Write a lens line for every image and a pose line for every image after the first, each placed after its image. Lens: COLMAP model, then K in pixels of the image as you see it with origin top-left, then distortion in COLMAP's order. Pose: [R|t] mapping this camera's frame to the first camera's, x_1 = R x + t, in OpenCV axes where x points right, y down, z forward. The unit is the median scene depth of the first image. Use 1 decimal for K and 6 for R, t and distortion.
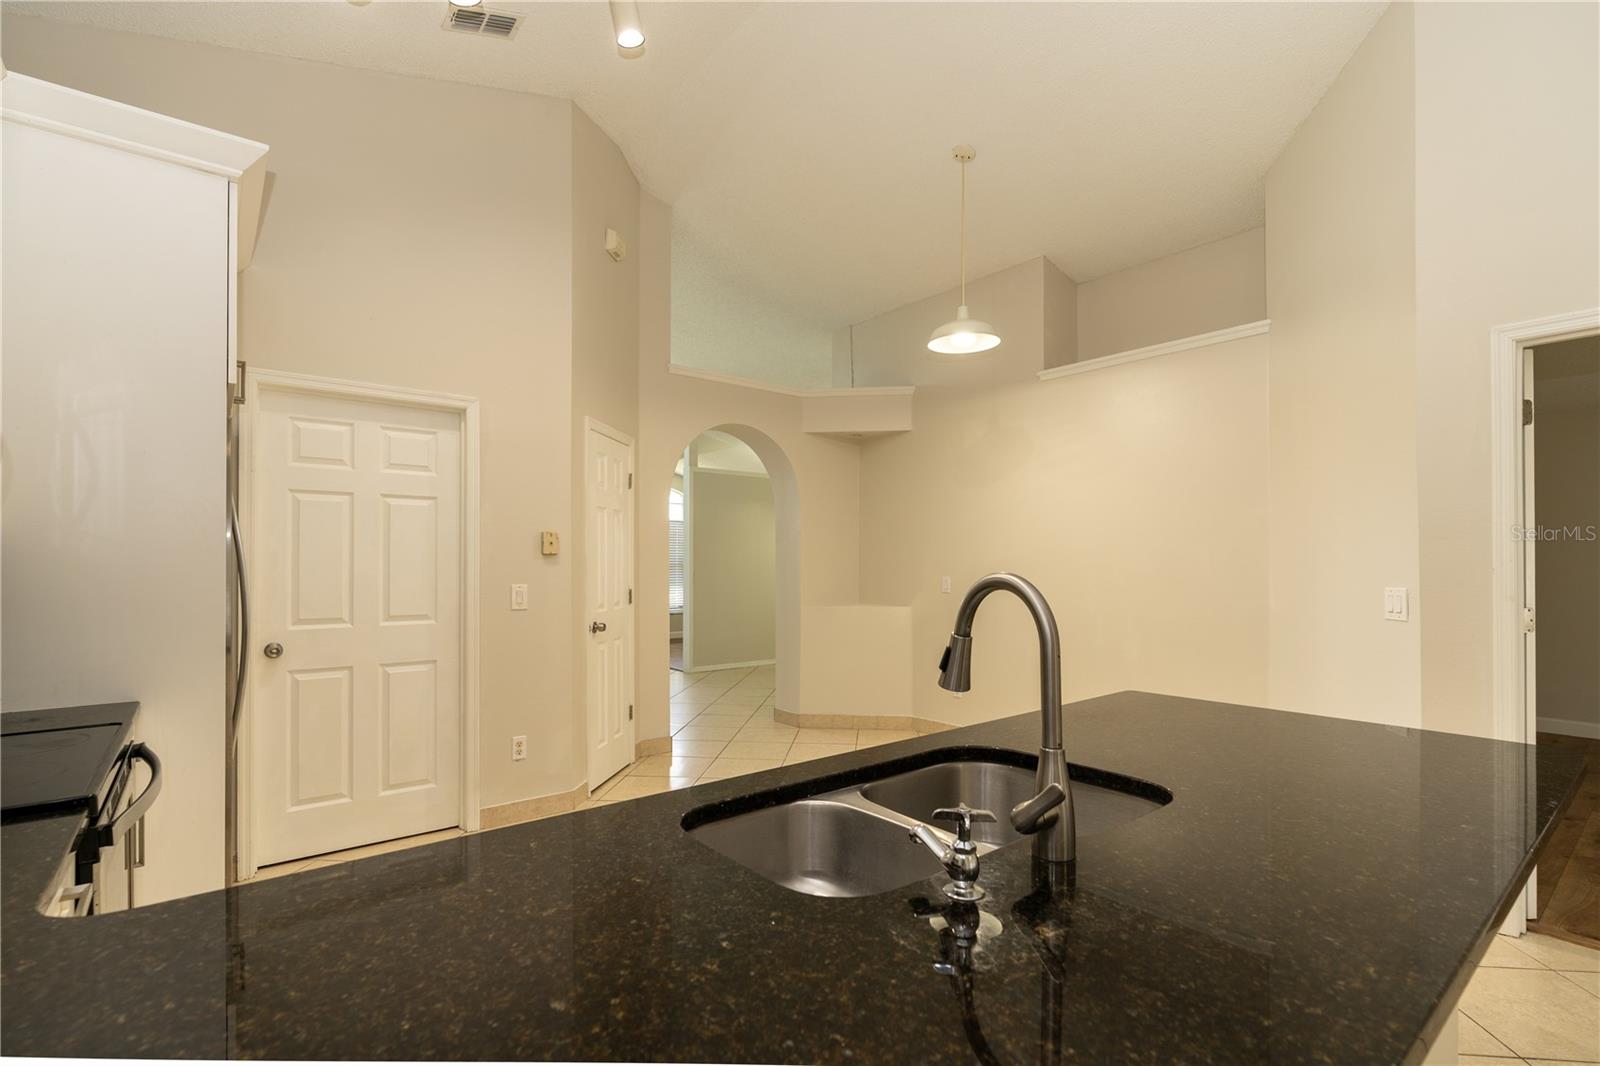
lens RADIAL K [[728.5, 0, 795.8], [0, 728.5, 554.8], [0, 0, 1]] dist [-0.006100, 0.000894]
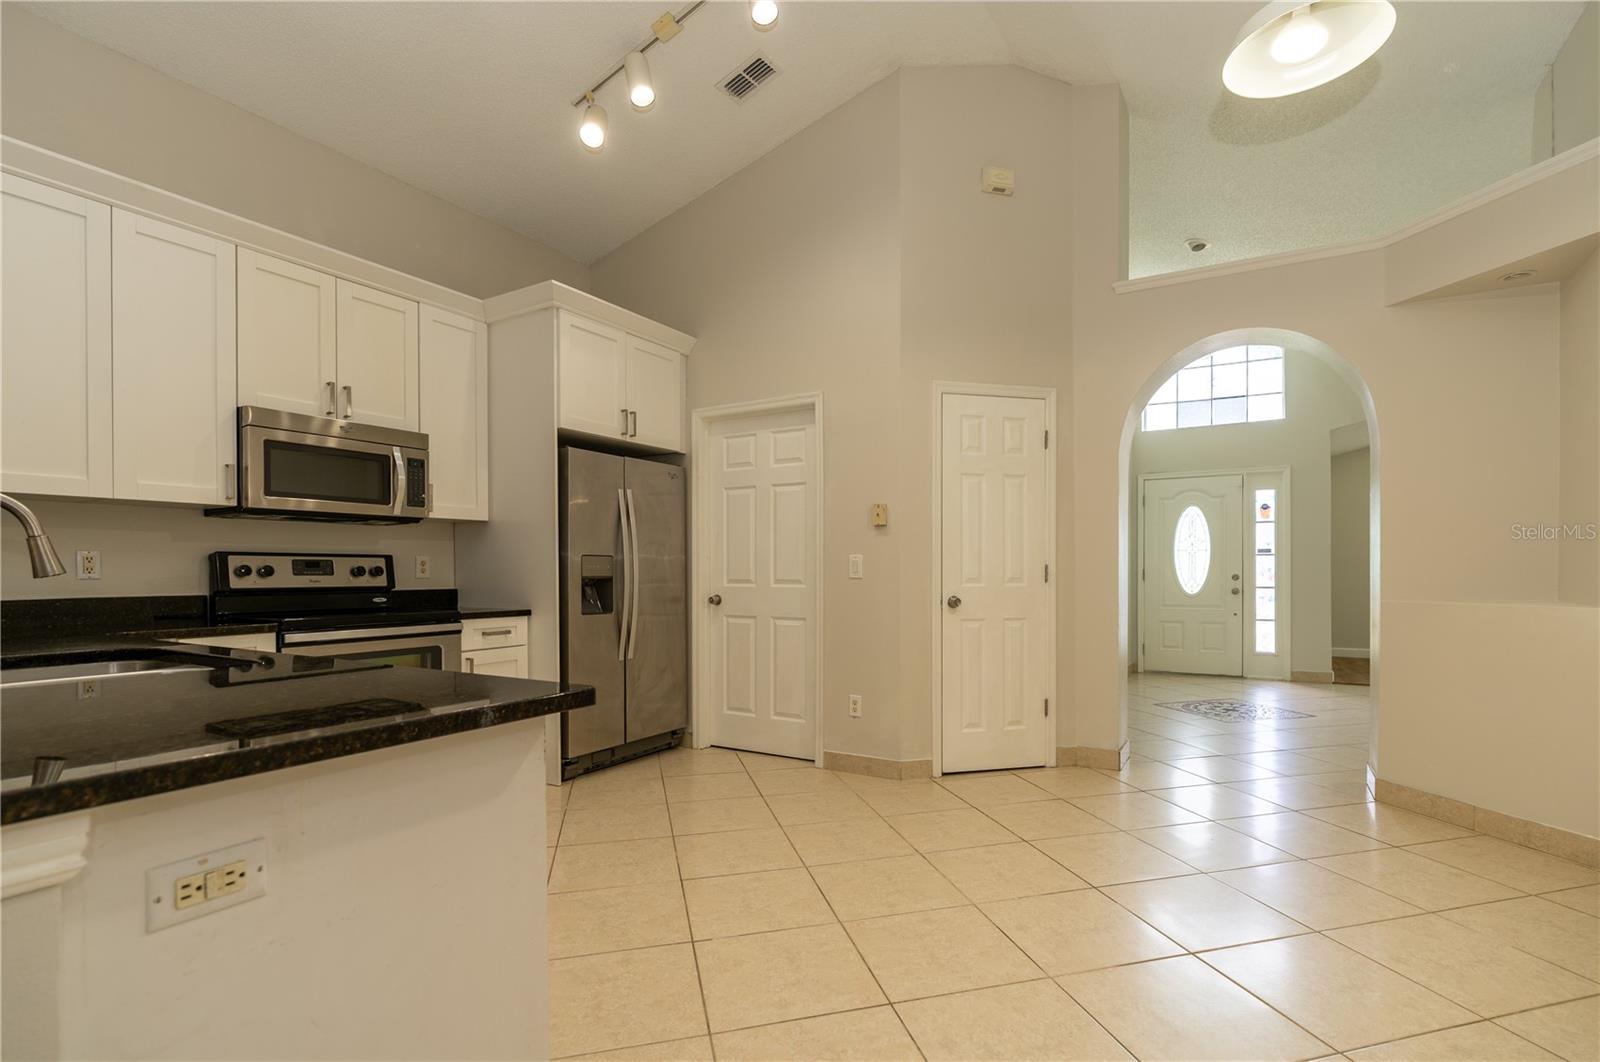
lens RADIAL K [[728.5, 0, 825.9], [0, 728.5, 562.3], [0, 0, 1]] dist [-0.006100, 0.000894]
pose [[0.372334, -0.008125, -0.928063, 0.607925], [0.017205, 0.999850, -0.001850, 0.053433], [0.927939, -0.015278, 0.372419, 0.560063]]
